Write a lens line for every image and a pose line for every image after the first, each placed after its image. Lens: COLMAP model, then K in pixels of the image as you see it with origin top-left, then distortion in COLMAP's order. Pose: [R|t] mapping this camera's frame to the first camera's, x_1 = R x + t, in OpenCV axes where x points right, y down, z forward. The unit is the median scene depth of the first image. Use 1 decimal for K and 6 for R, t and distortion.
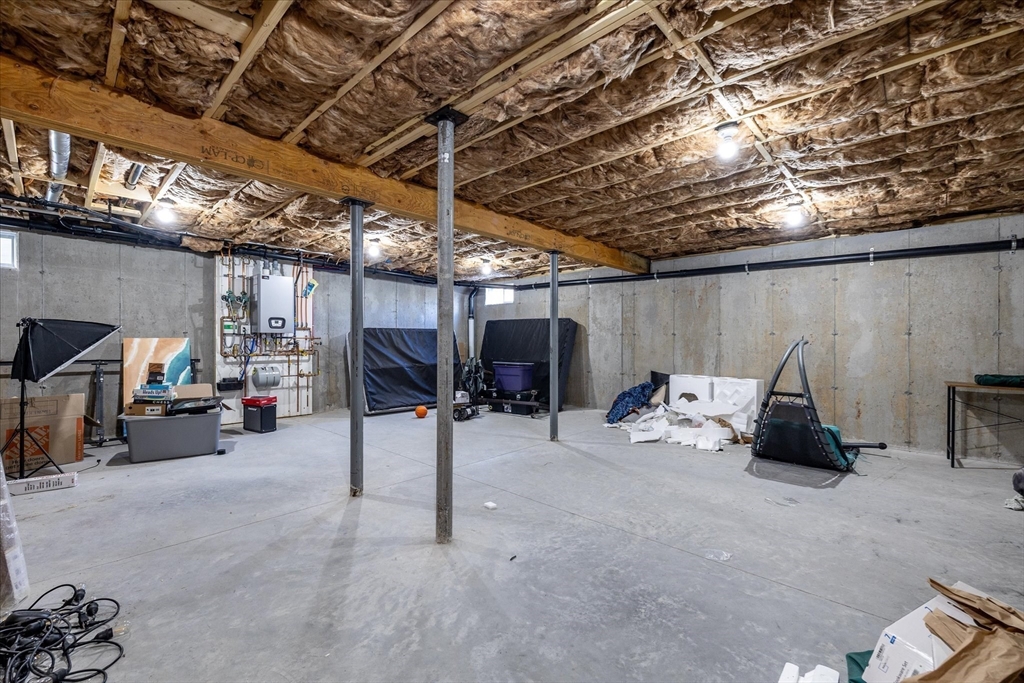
lens RADIAL K [[428.1, 0, 512.0], [0, 428.1, 339.3], [0, 0, 1]] dist [0.000589, 0.000106]
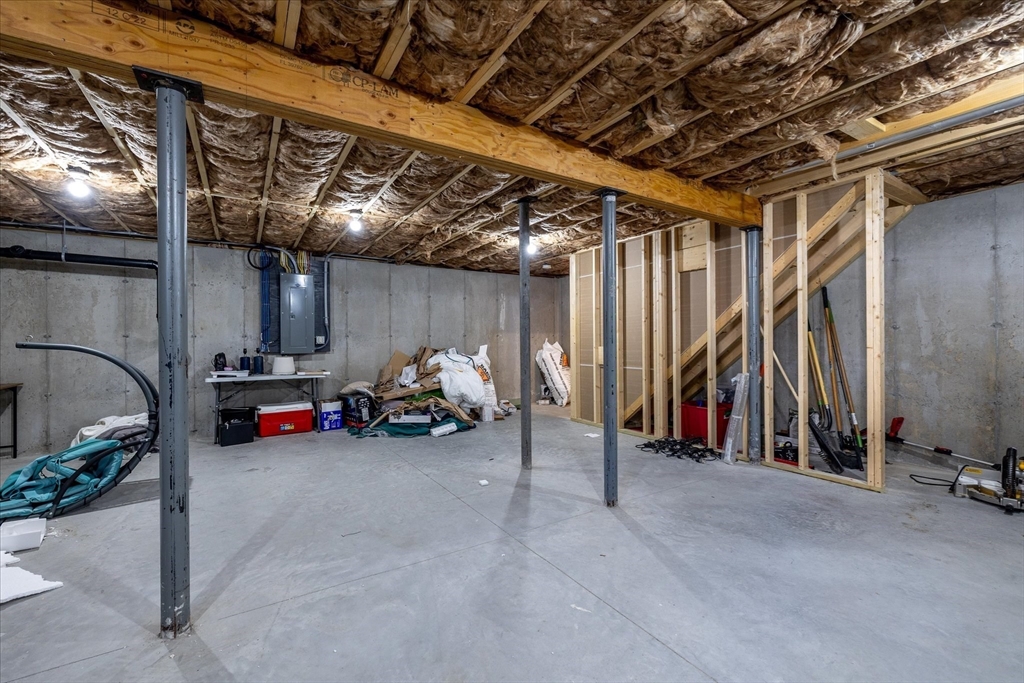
lens RADIAL K [[428.1, 0, 512.0], [0, 428.1, 339.3], [0, 0, 1]] dist [0.000589, 0.000106]
pose [[-0.967081, 0.006081, 0.254397, -0.423521], [0.004321, 0.999963, -0.007479, 0.007025], [-0.254433, -0.006134, -0.967071, 2.110089]]
